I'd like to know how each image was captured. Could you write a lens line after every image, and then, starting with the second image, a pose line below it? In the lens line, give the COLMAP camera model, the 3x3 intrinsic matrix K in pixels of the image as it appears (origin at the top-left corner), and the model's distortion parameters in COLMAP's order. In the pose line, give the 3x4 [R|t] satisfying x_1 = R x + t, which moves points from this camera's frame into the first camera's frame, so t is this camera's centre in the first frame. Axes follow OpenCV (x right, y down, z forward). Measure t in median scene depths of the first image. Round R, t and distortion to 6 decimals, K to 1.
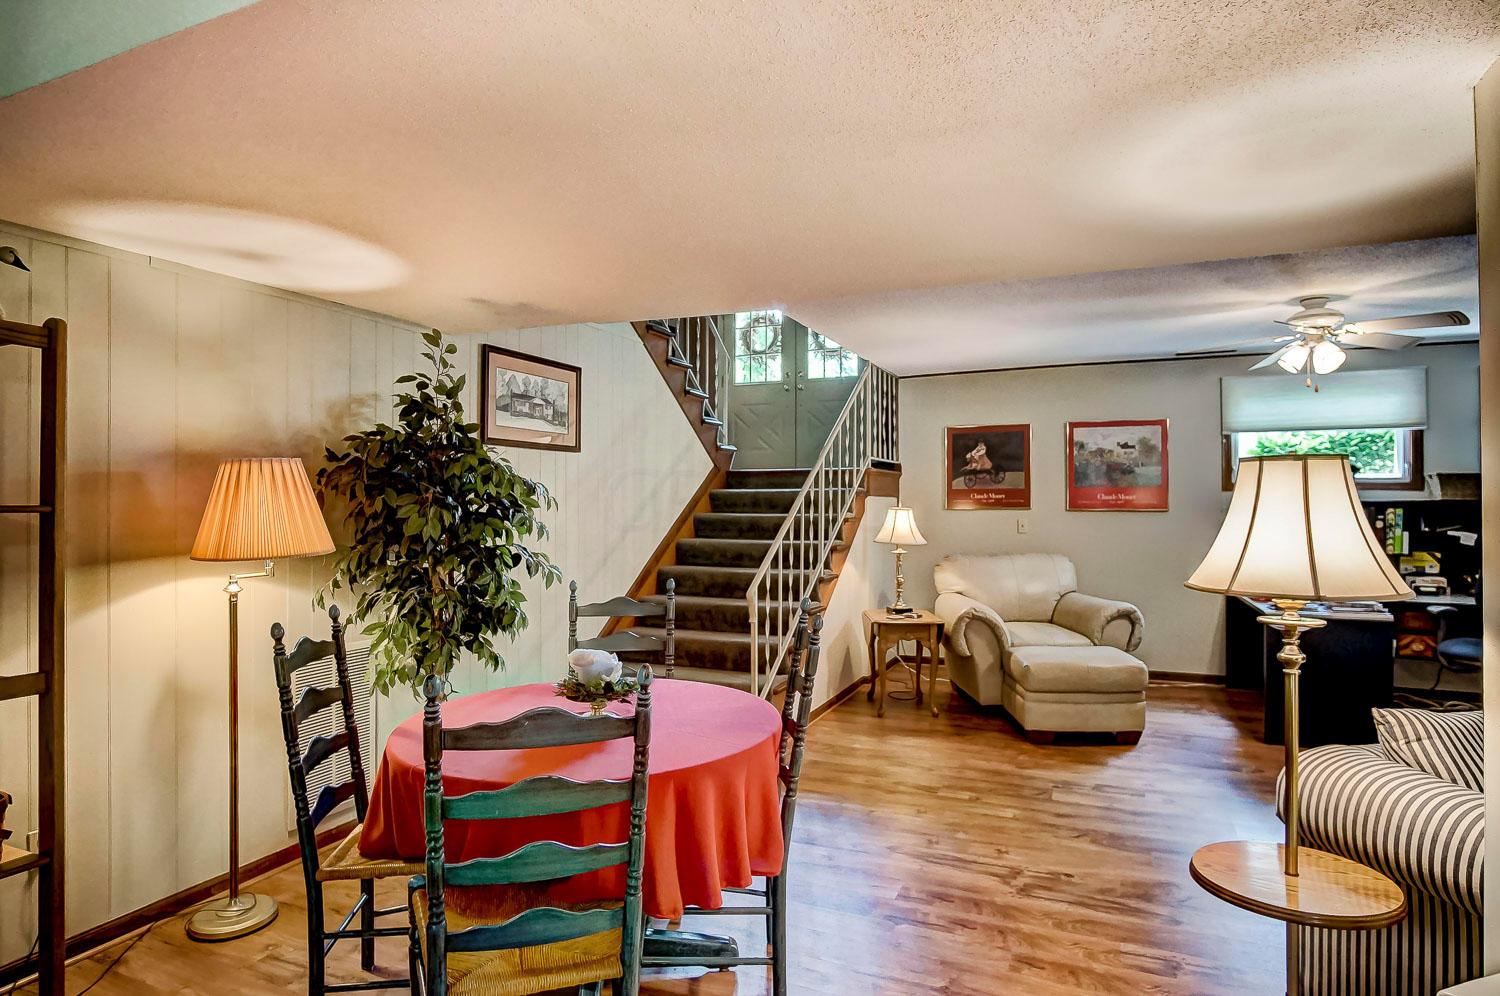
lens RADIAL K [[805.5, 0, 750.0], [0, 805.5, 498.0], [0, 0, 1]] dist [-0.015962, 0.000412]
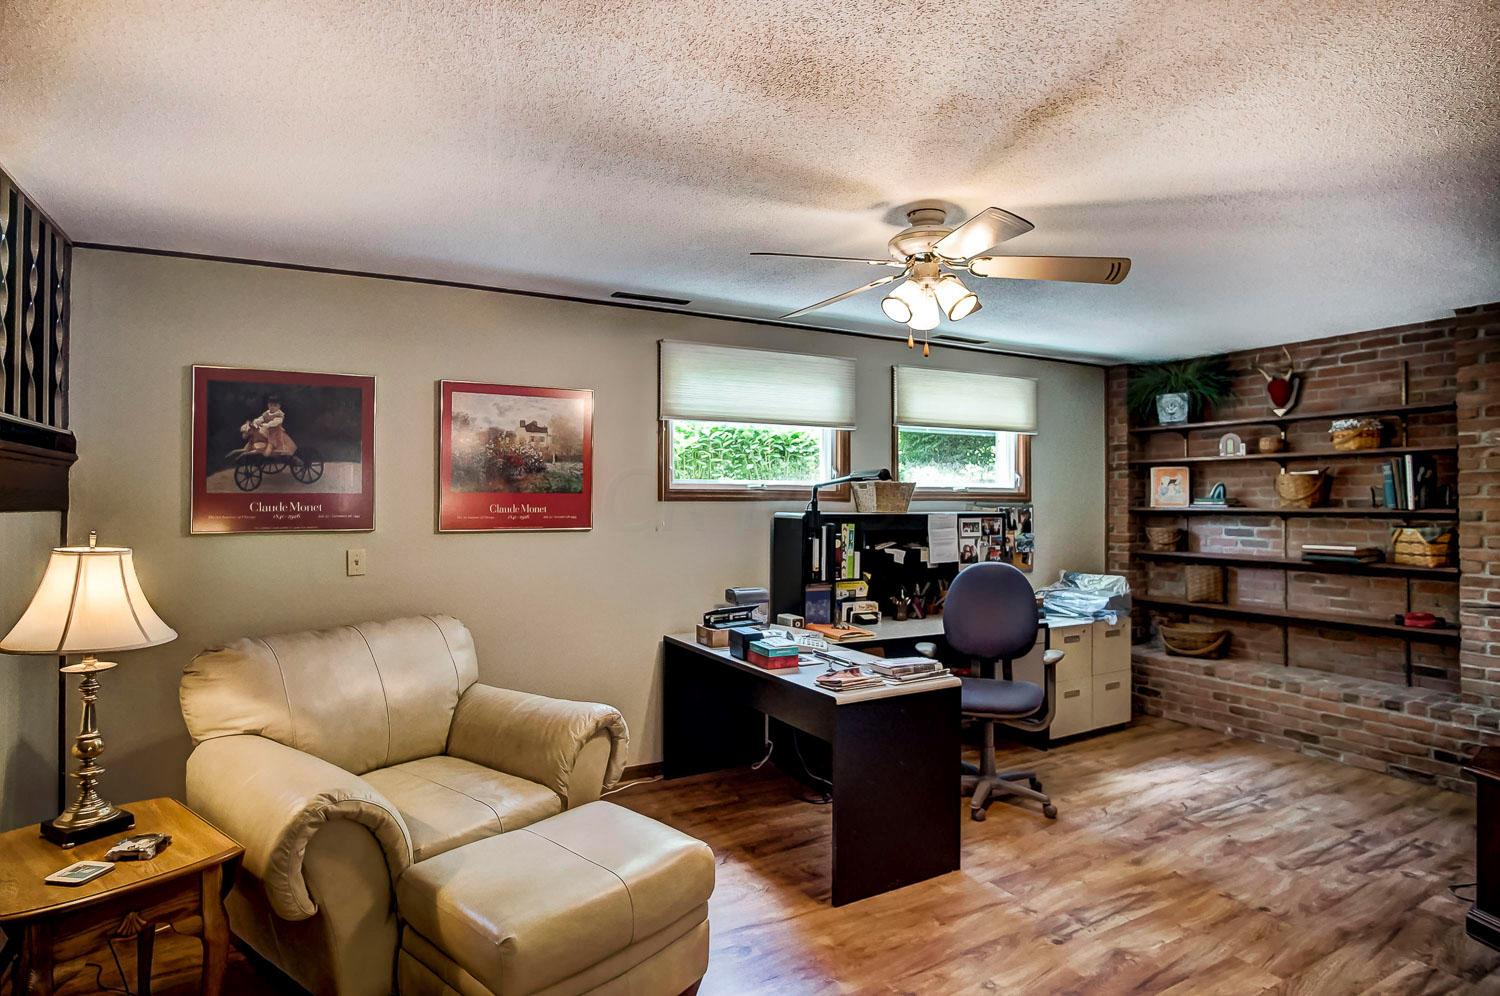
lens RADIAL K [[805.5, 0, 750.0], [0, 805.5, 498.0], [0, 0, 1]] dist [-0.015962, 0.000412]
pose [[0.608672, 0.003089, 0.793416, 0.086745], [-0.005814, 0.999983, 0.000567, -0.013470], [-0.793400, -0.004958, 0.608680, 0.576587]]
